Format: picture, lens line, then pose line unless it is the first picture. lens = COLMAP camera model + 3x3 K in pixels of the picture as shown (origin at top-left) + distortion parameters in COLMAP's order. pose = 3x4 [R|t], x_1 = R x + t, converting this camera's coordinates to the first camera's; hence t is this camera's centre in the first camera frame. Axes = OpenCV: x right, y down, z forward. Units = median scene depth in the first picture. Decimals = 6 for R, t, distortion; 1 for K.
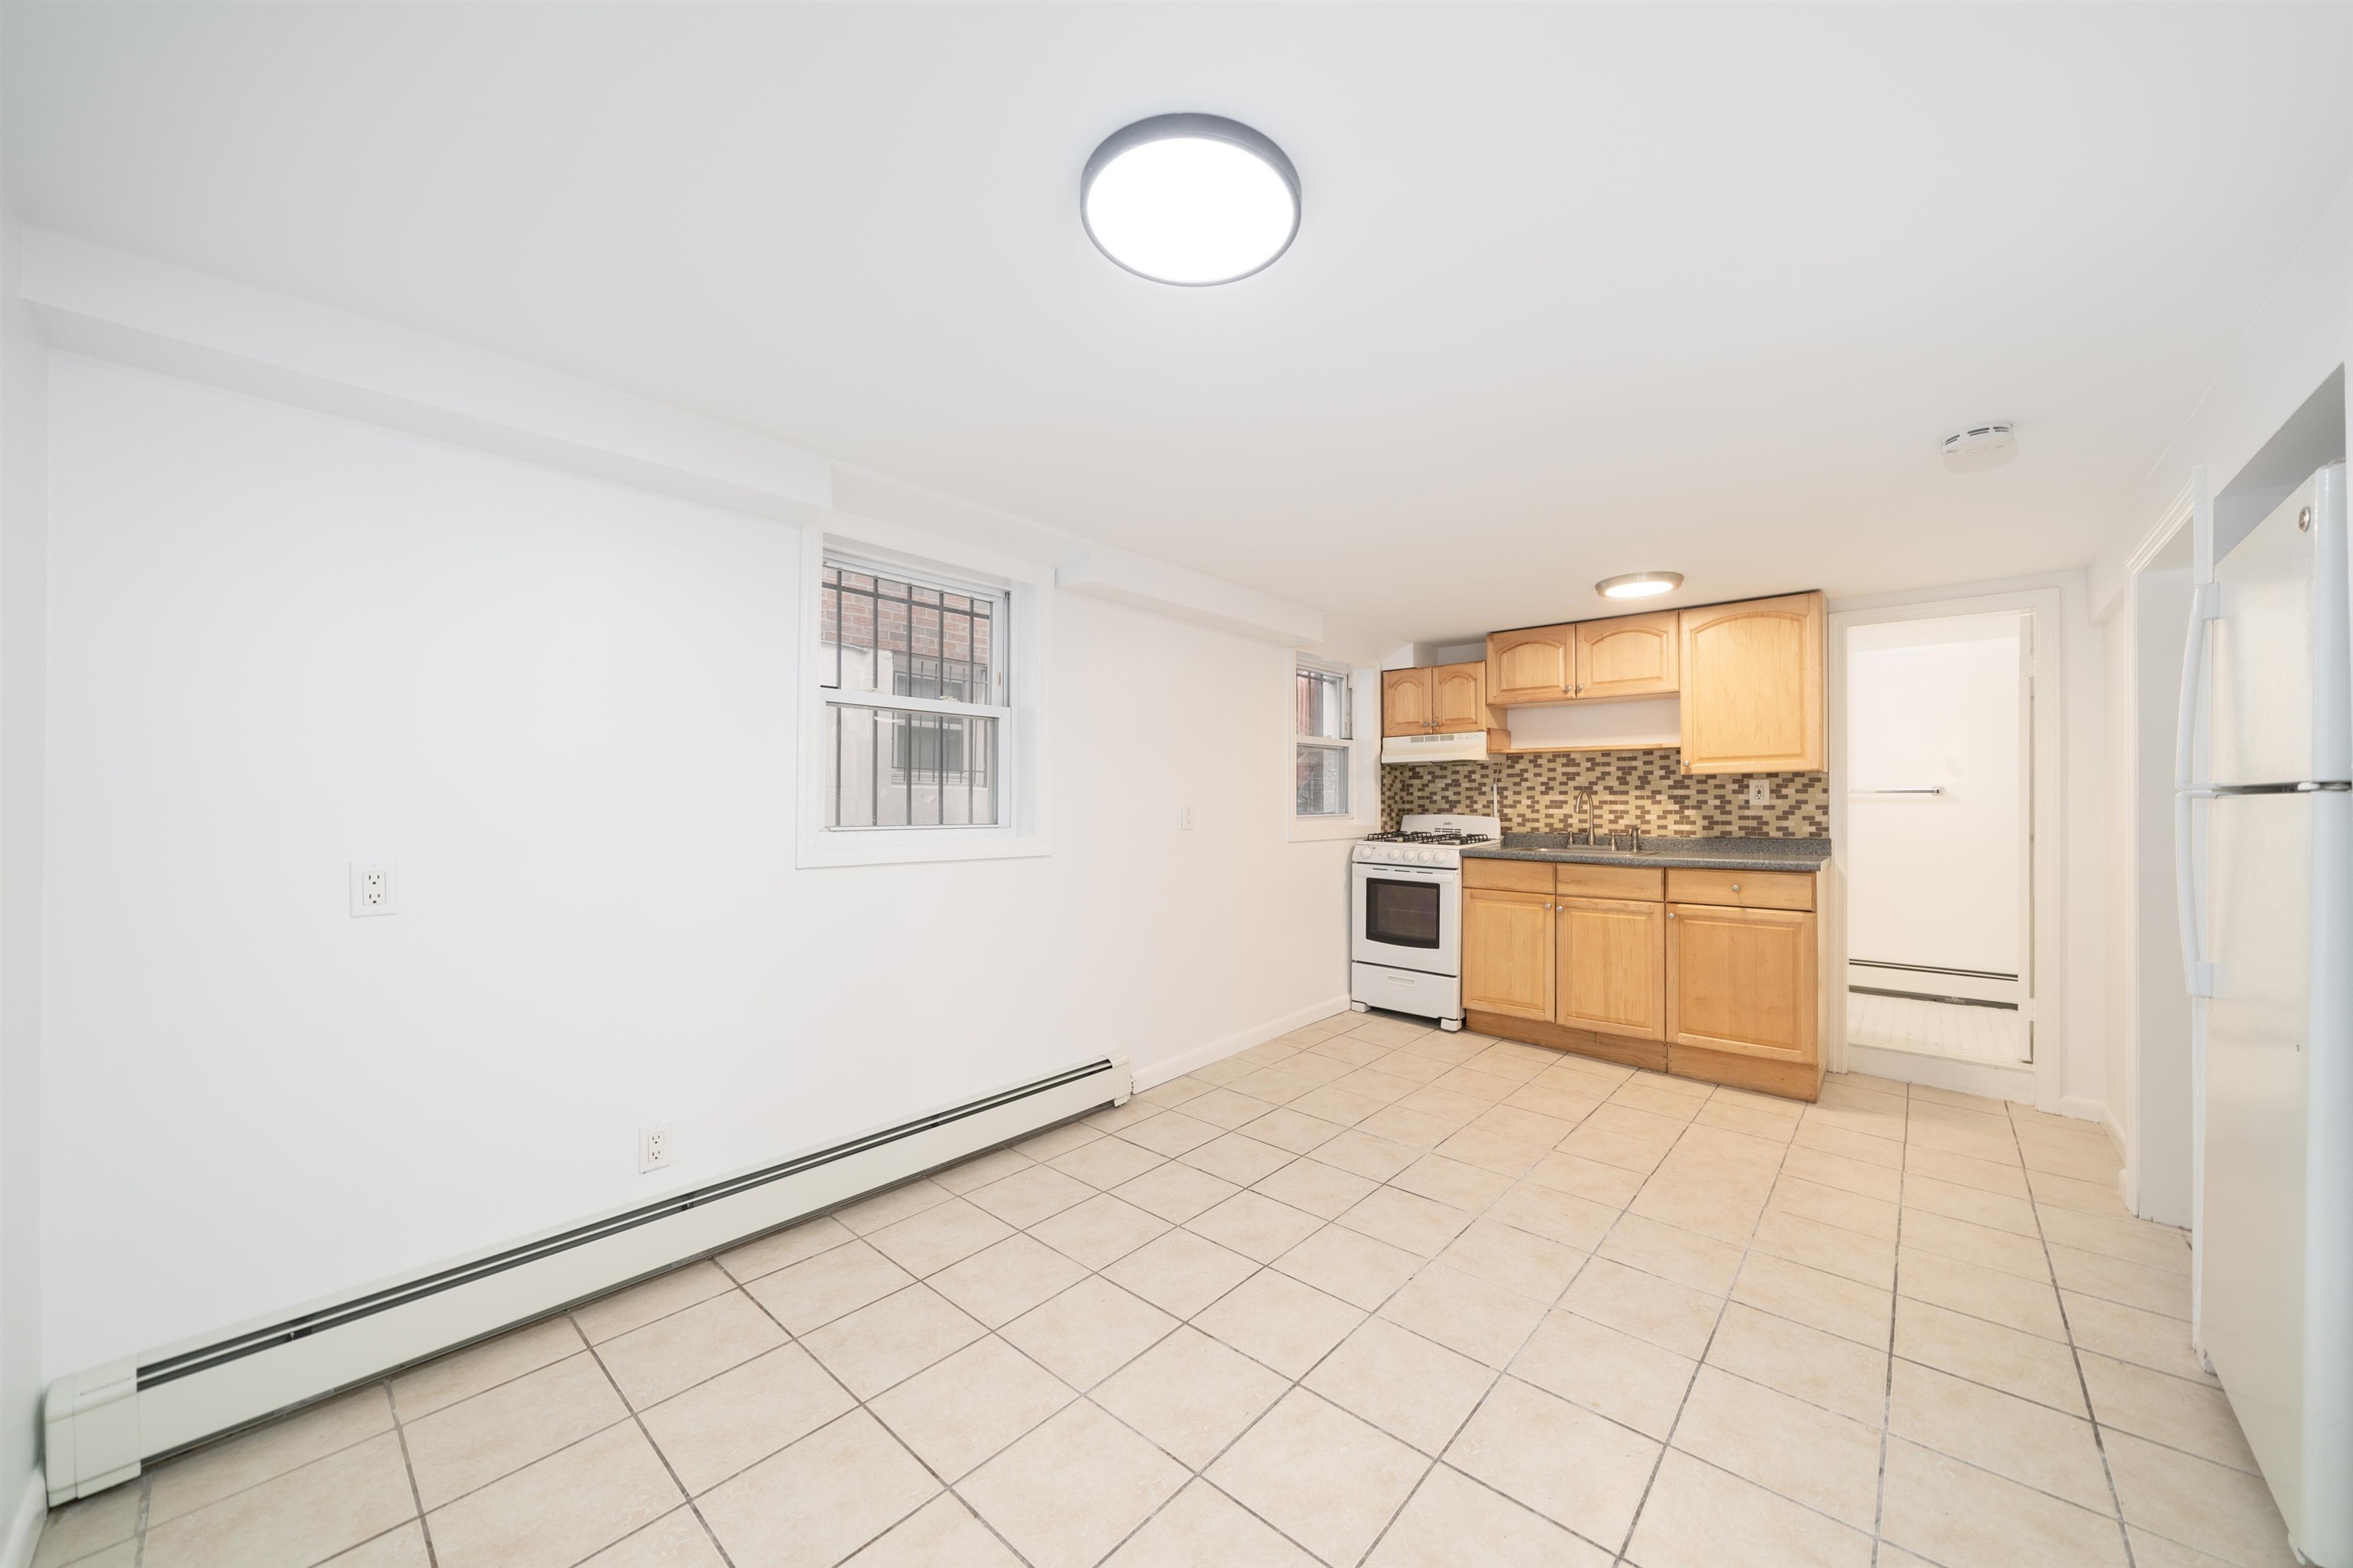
lens RADIAL K [[832.7, 0, 1214.8], [0, 832.7, 795.0], [0, 0, 1]] dist [0.000740, 0.000065]
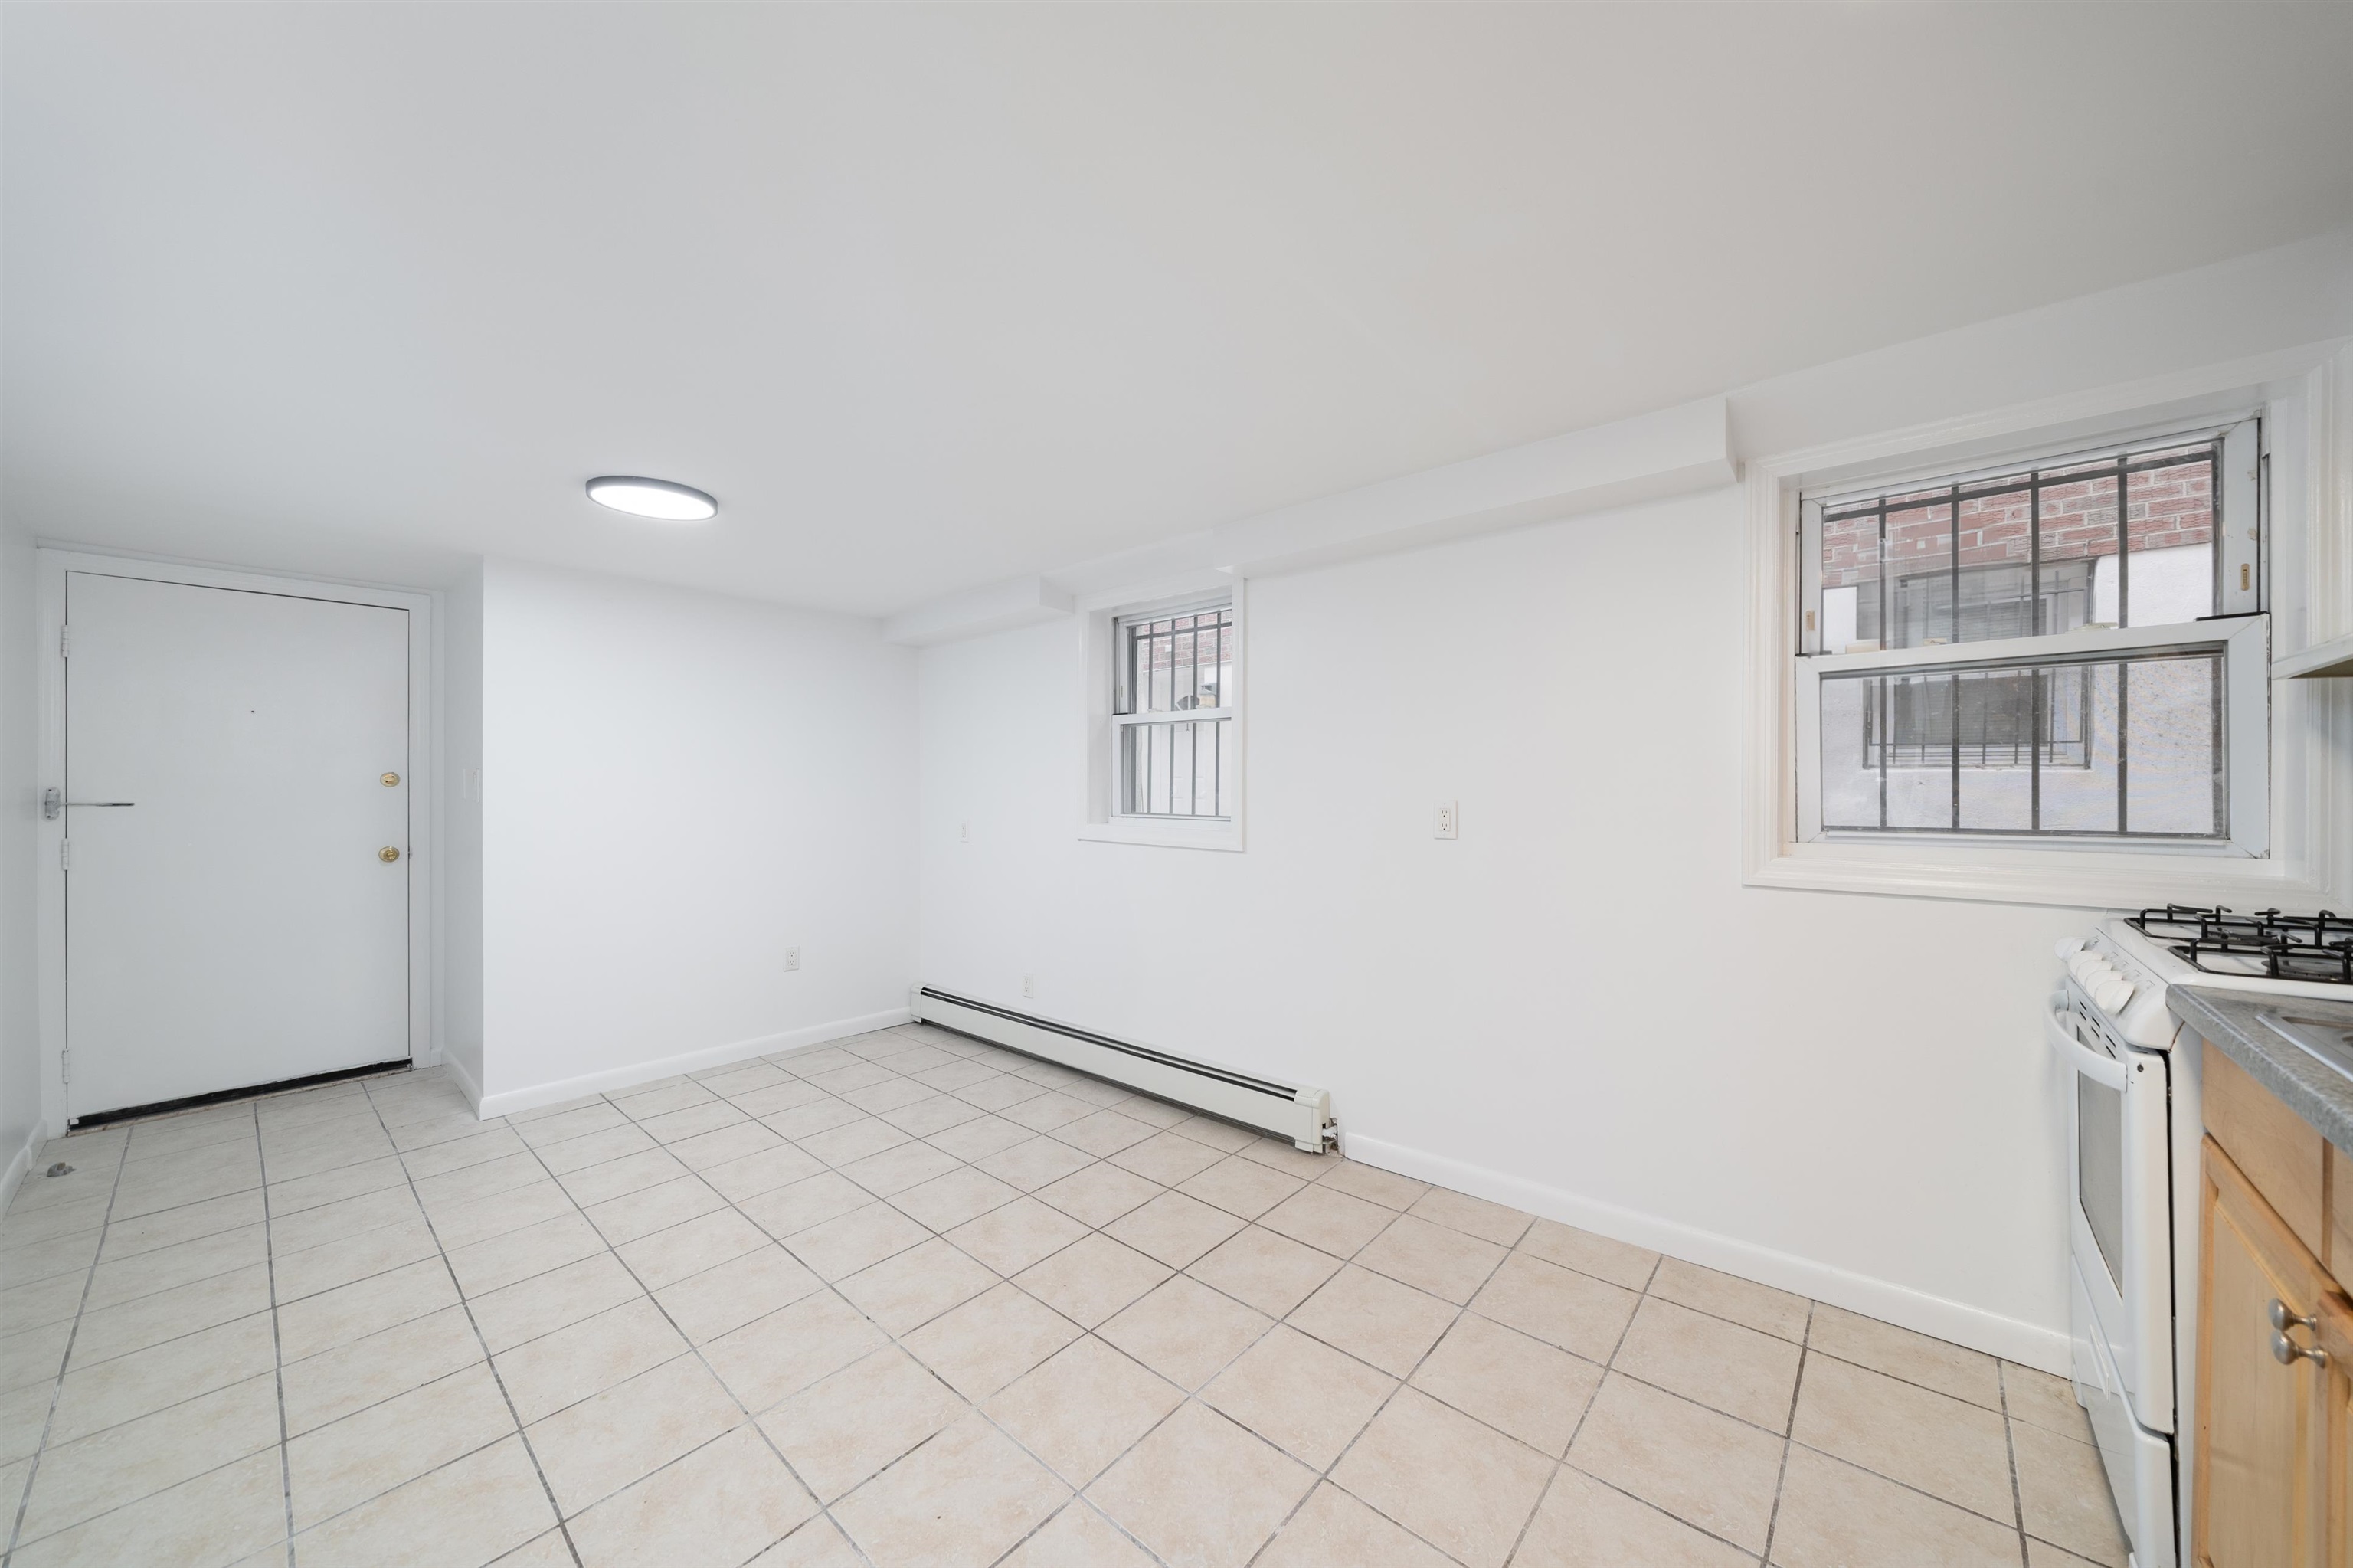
lens RADIAL K [[838.5, 0, 1176.5], [0, 838.5, 784.0], [0, 0, 1]] dist [-0.002047, -0.000175]
pose [[-0.015086, -0.004382, -0.999877, 0.582207], [0.008165, 0.999957, -0.004505, -0.002885], [0.999853, -0.008232, -0.015050, 0.681071]]
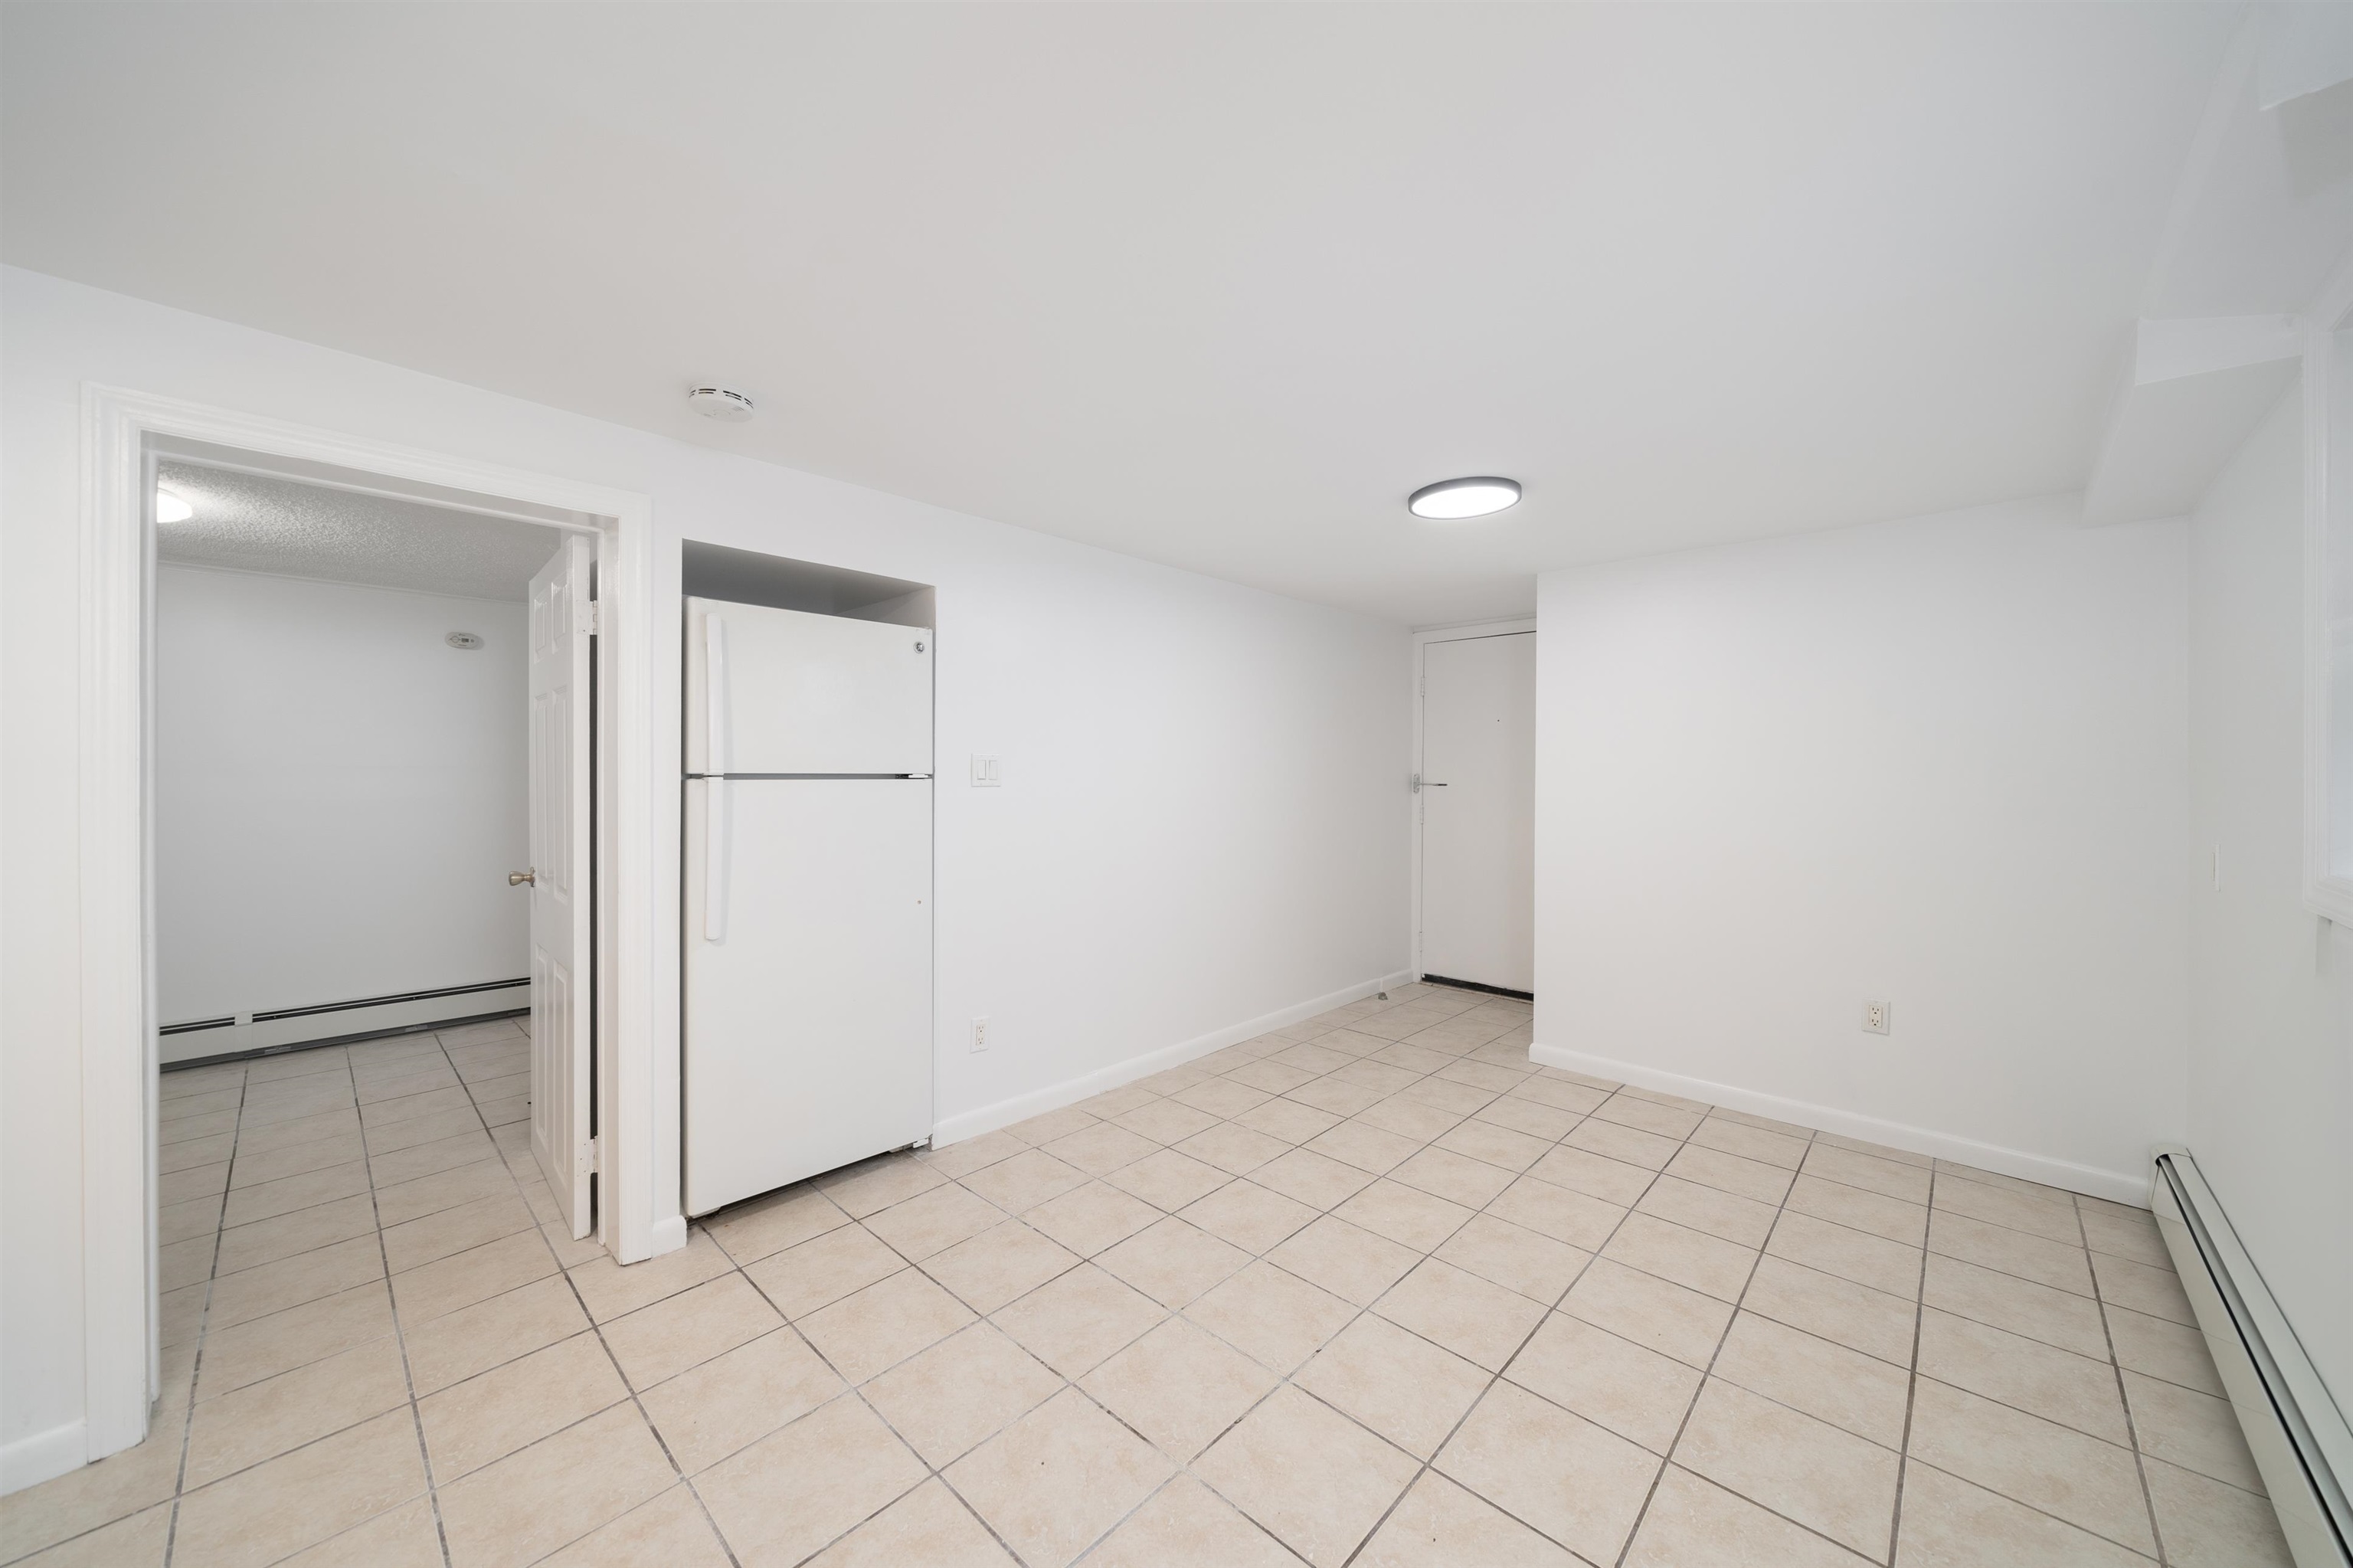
lens RADIAL K [[842.6, 0, 1176.5], [0, 842.6, 784.0], [0, 0, 1]] dist [-0.003034, -0.000292]
pose [[-0.998742, -0.006544, 0.049714, 0.171047], [-0.006254, 0.999963, 0.005988, -0.001477], [-0.049751, 0.005669, -0.998746, 0.931735]]
